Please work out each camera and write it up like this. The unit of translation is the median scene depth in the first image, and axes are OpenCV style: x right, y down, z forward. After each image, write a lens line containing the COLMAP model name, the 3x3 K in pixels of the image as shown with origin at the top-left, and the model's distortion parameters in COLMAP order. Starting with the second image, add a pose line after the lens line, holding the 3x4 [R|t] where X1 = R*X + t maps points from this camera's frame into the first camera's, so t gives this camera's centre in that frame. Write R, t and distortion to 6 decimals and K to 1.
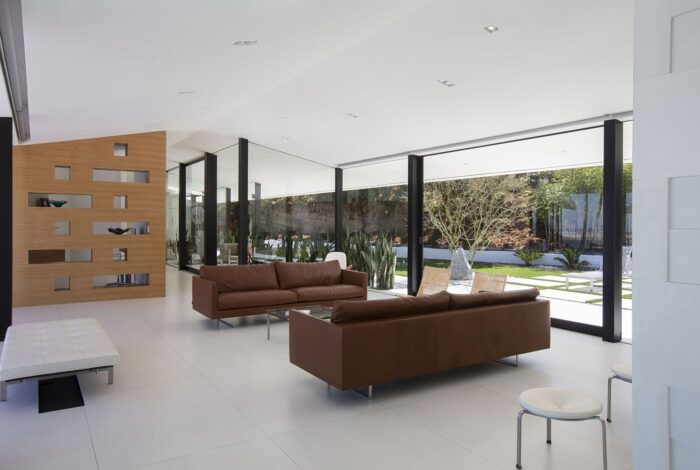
lens RADIAL K [[496.2, 0, 350.0], [0, 496.2, 235.0], [0, 0, 1]] dist [-0.002642, -0.000259]
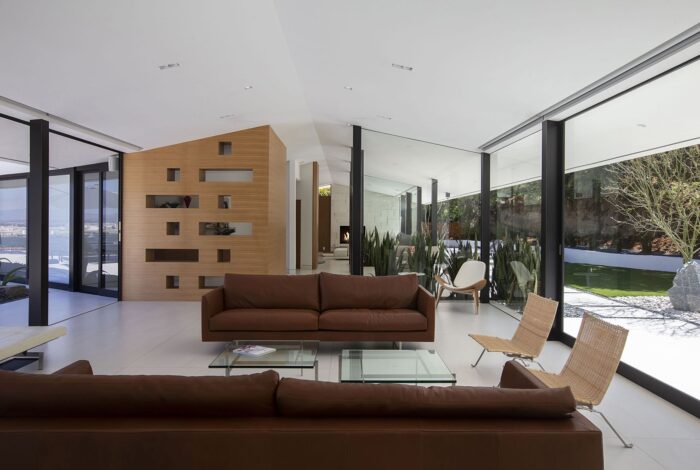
lens RADIAL K [[474.5, 0, 350.0], [0, 474.5, 235.0], [0, 0, 1]] dist [-0.003418, -0.001157]
pose [[0.851799, 0.013003, -0.523708, 0.203635], [-0.013551, 0.999904, 0.002785, -0.006404], [0.523694, 0.004724, 0.851893, 0.283033]]
